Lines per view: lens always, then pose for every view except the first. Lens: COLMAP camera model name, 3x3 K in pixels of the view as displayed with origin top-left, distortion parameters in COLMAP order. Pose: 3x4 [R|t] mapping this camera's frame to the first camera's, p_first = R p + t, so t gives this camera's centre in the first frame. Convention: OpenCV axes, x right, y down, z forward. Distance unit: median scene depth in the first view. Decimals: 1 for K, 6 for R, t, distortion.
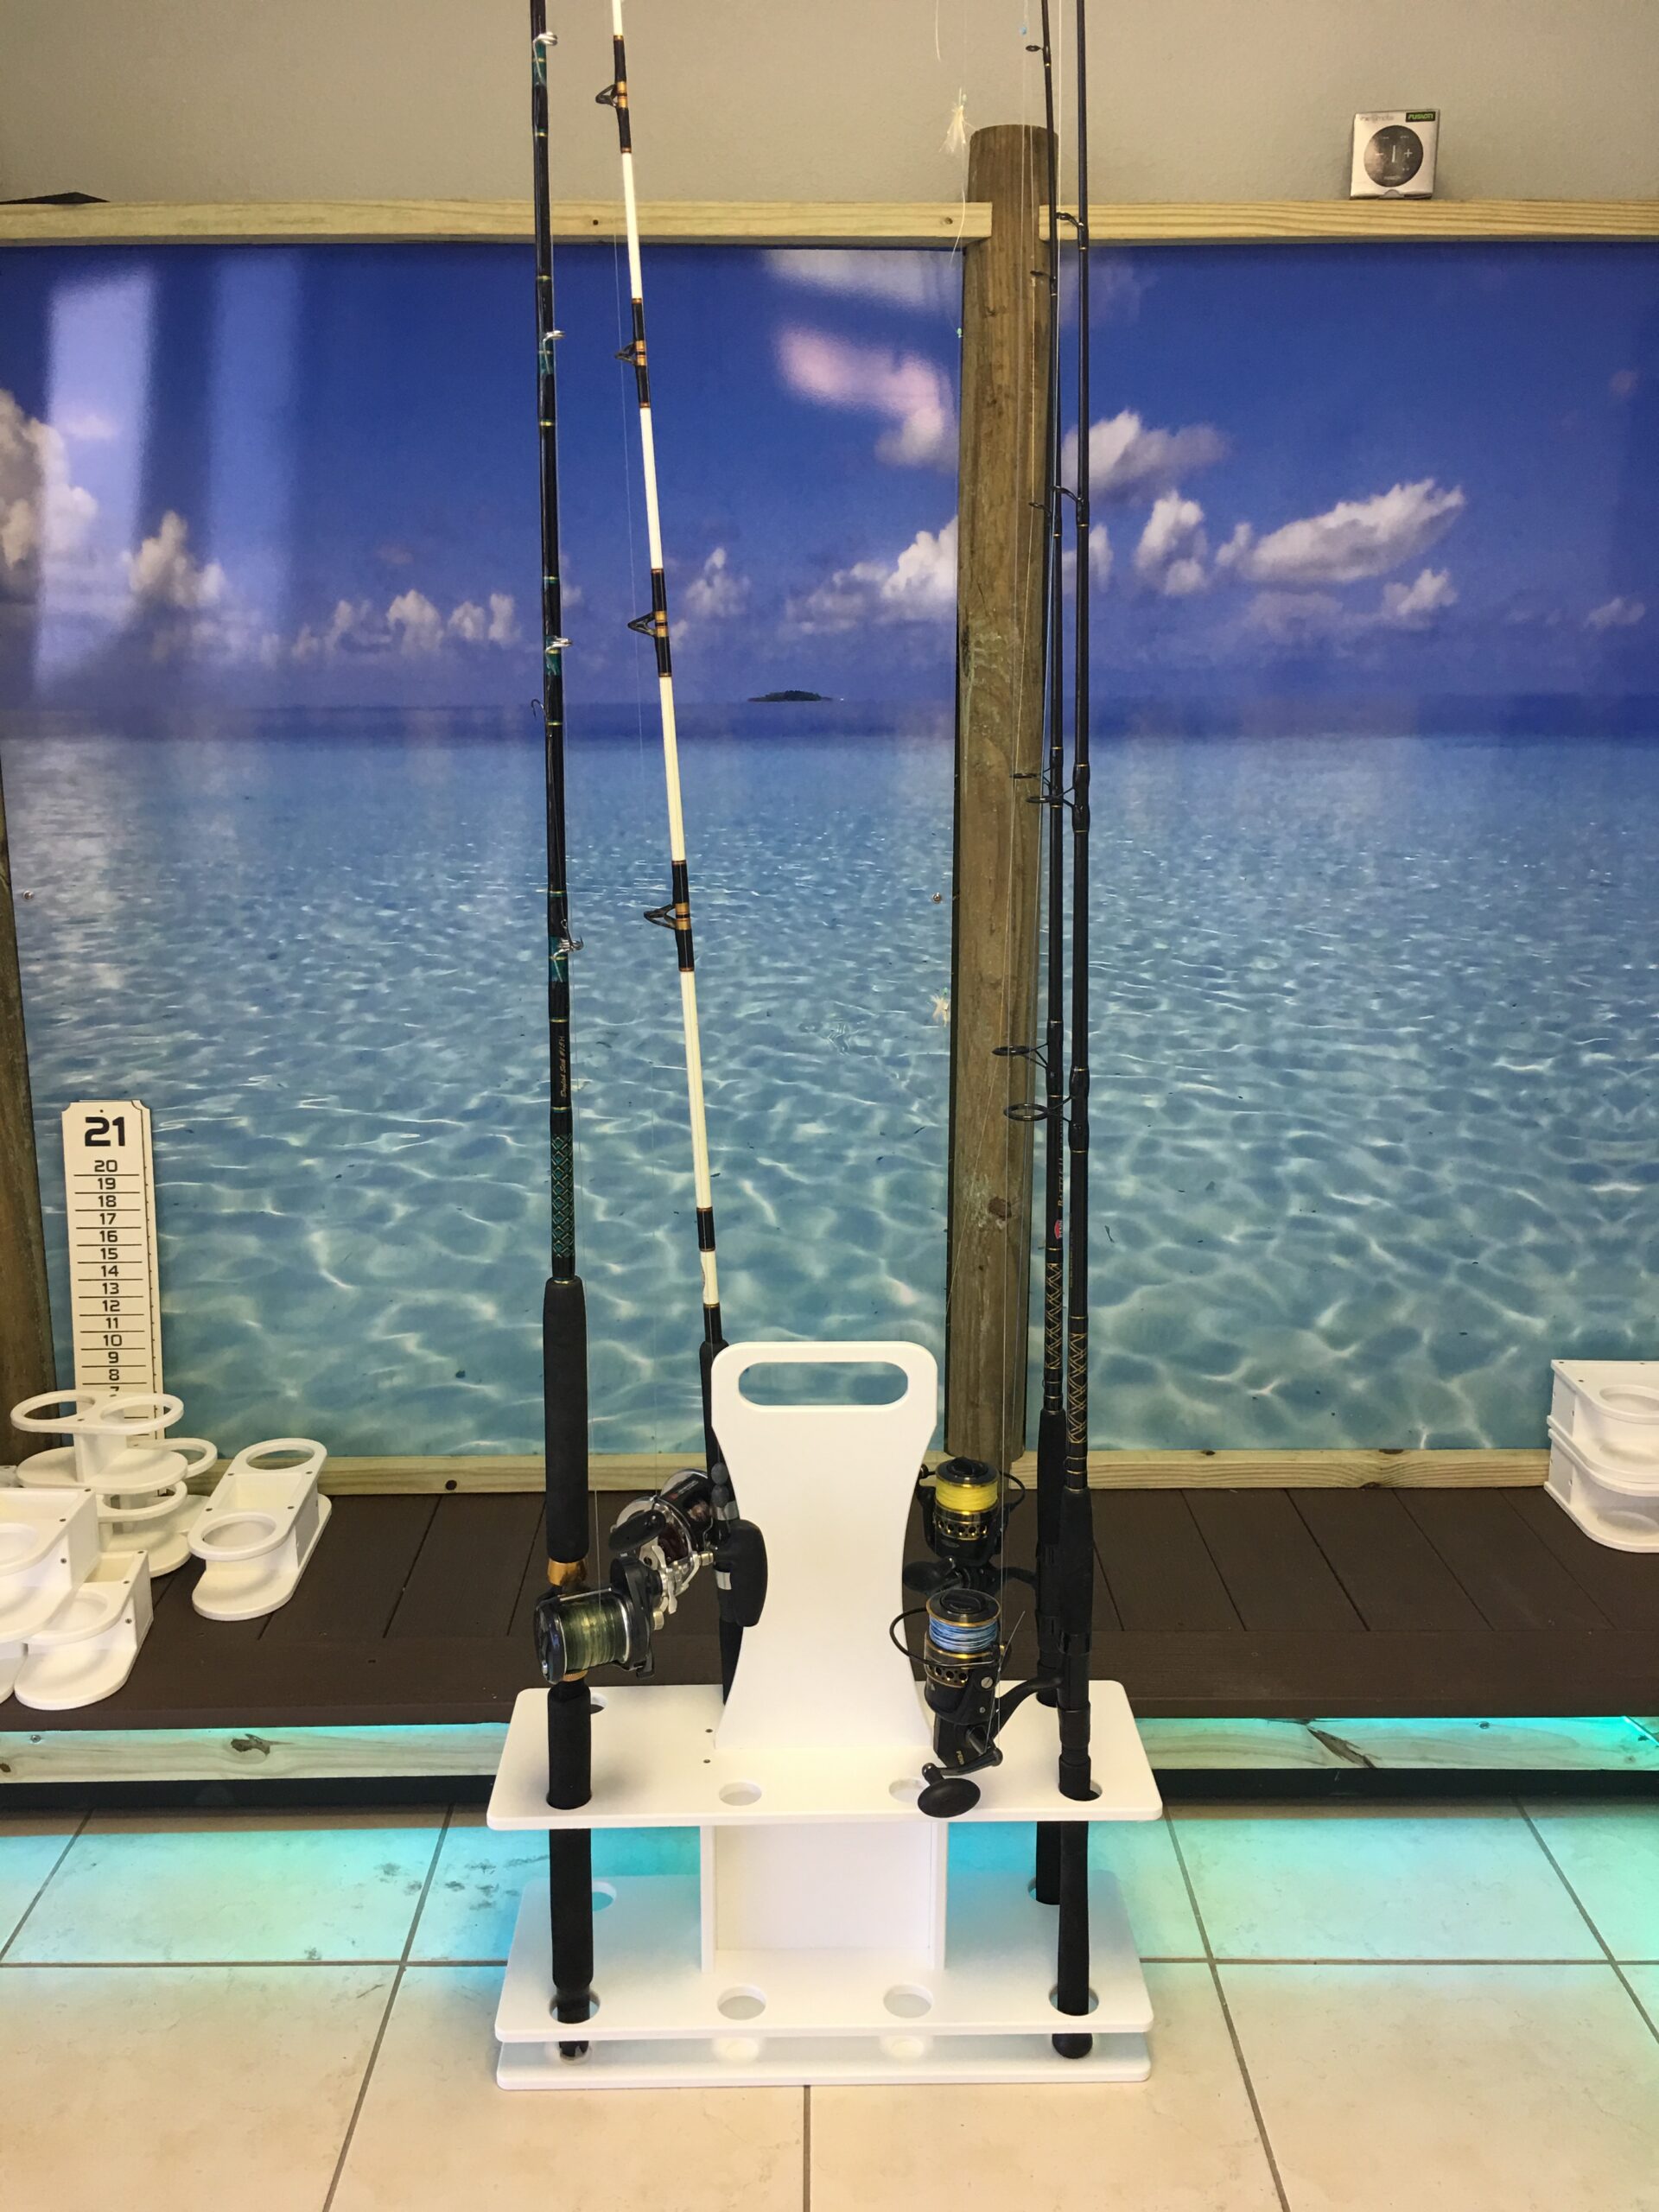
lens RADIAL K [[1897.9, 0, 827.6], [0, 1897.9, 1081.2], [0, 0, 1]] dist [0.084280, -0.134941]
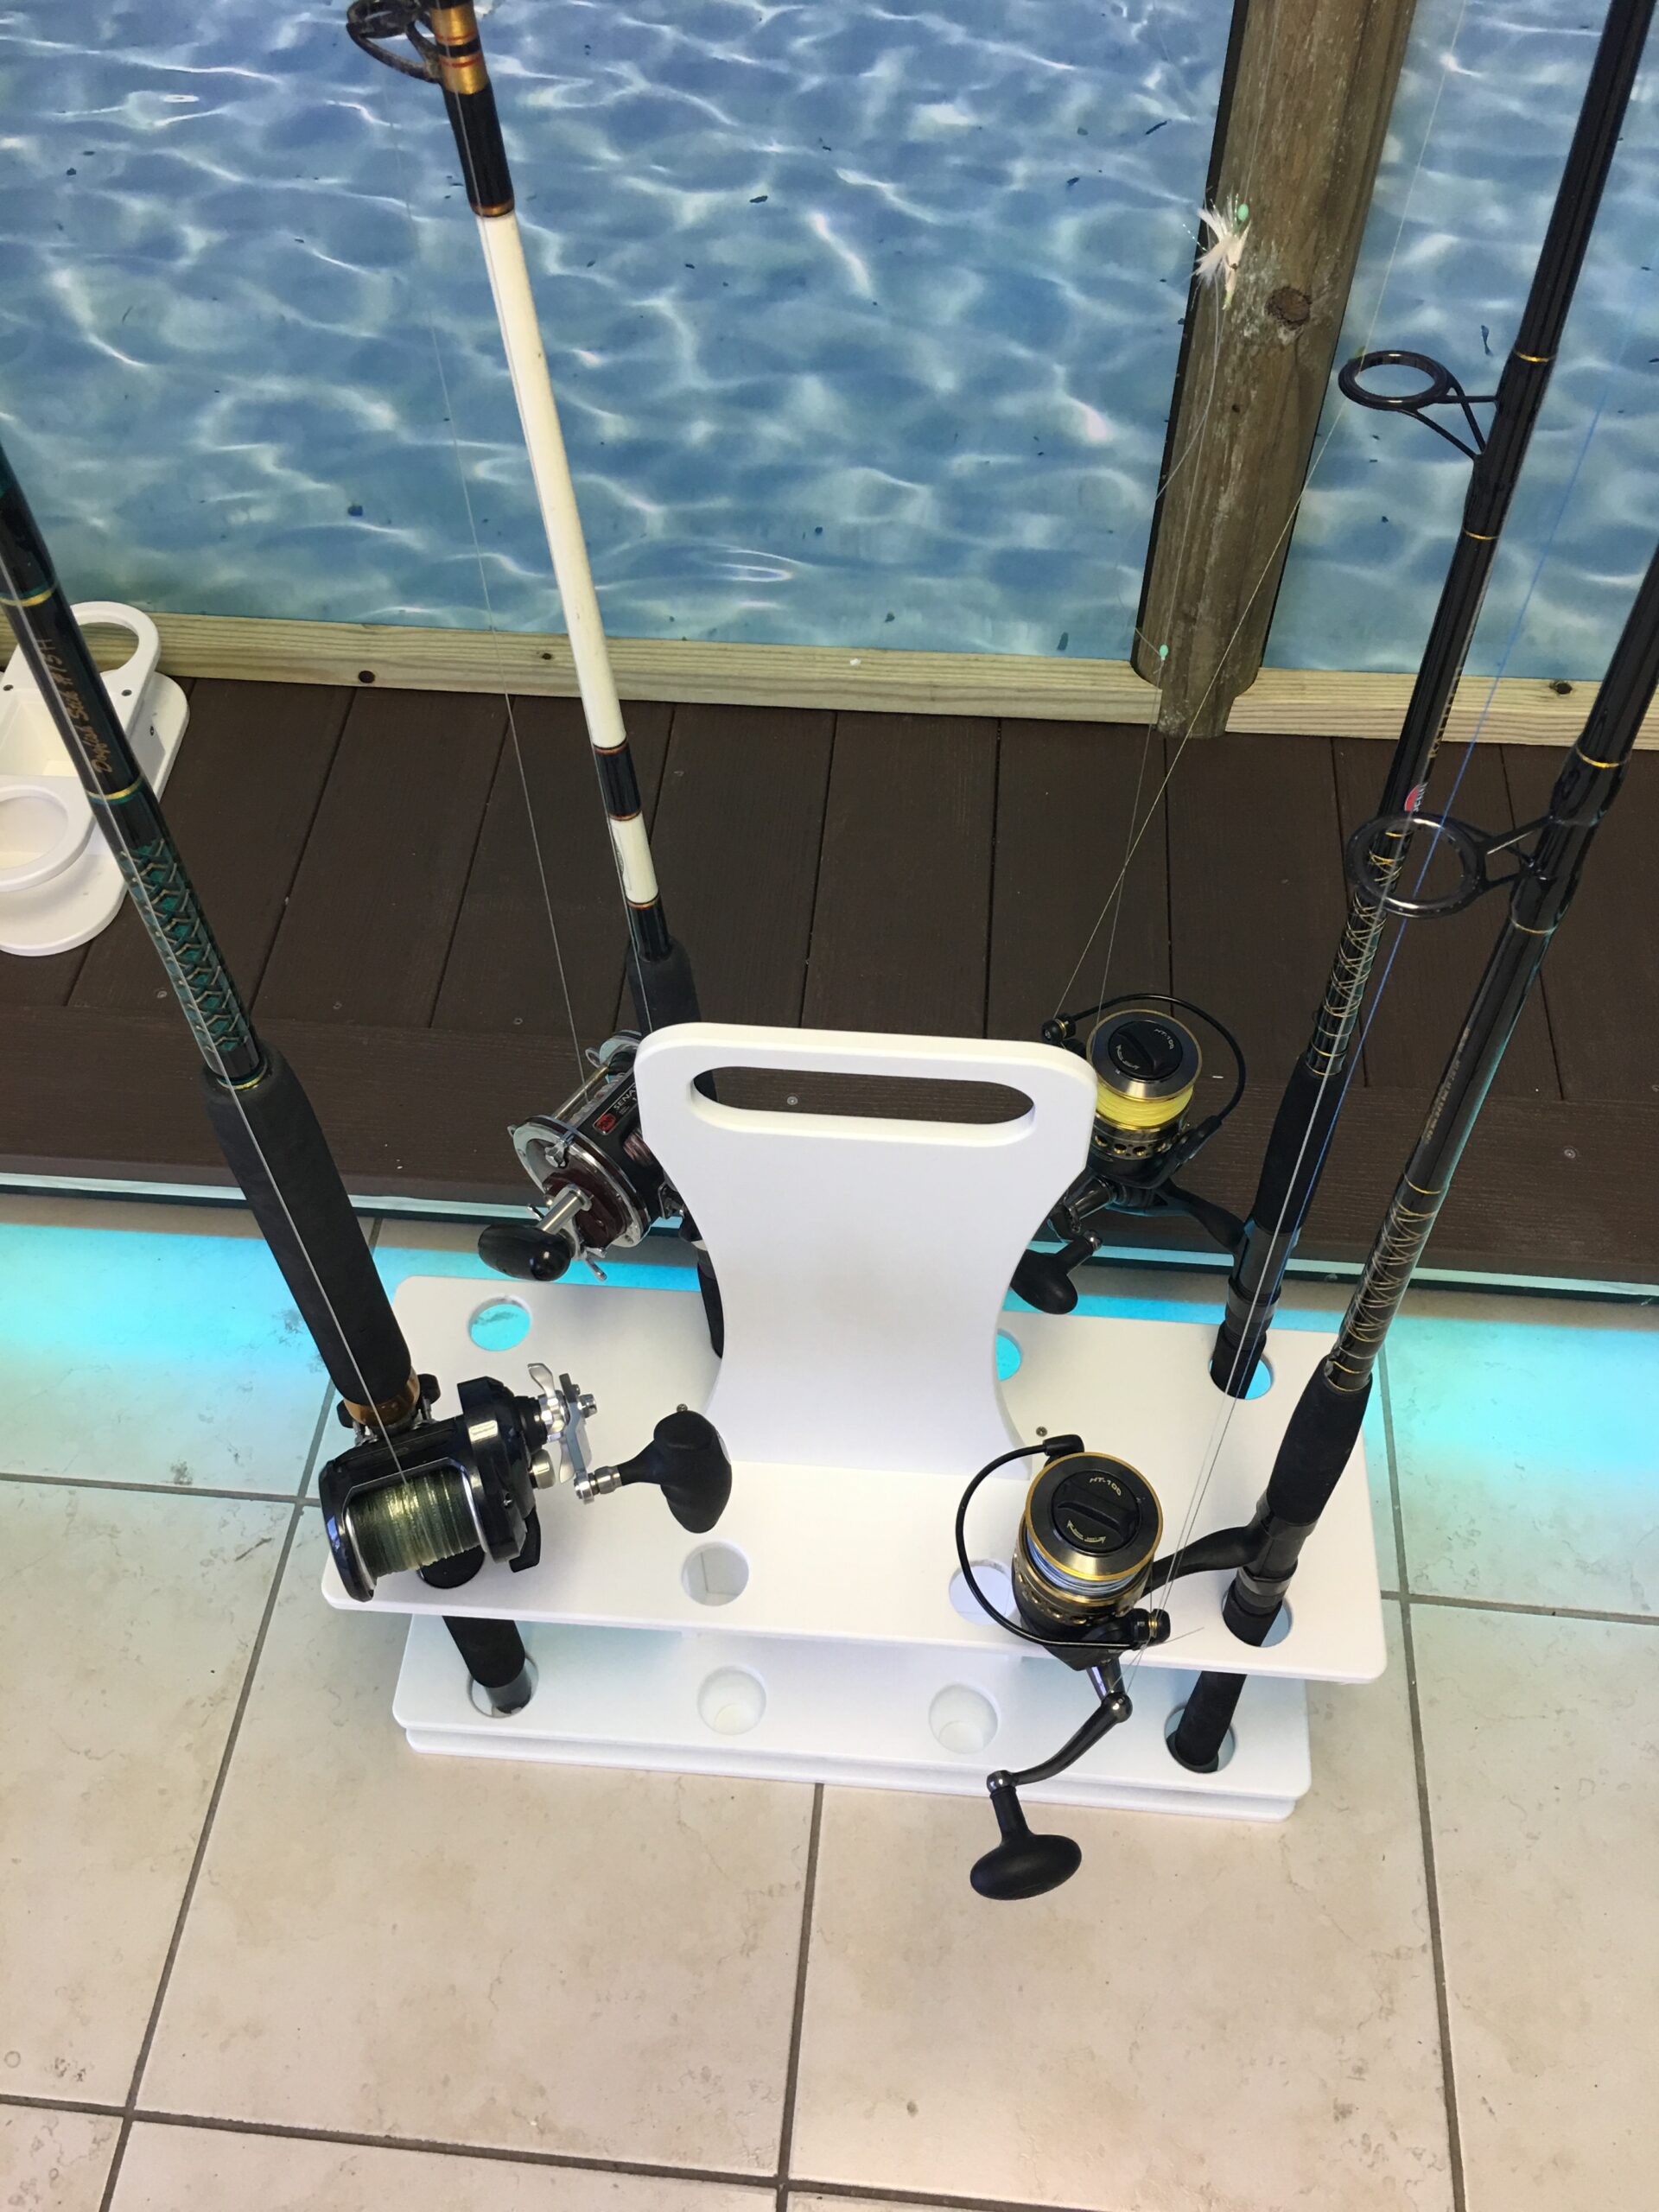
lens RADIAL K [[1897.9, 0, 831.5], [0, 1897.9, 1099.0], [0, 0, 1]] dist [0.084280, -0.134941]
pose [[0.994922, 0.076623, -0.065265, 0.015425], [-0.015095, 0.754682, 0.655917, -0.113351], [0.099513, -0.651601, 0.752006, 0.437062]]
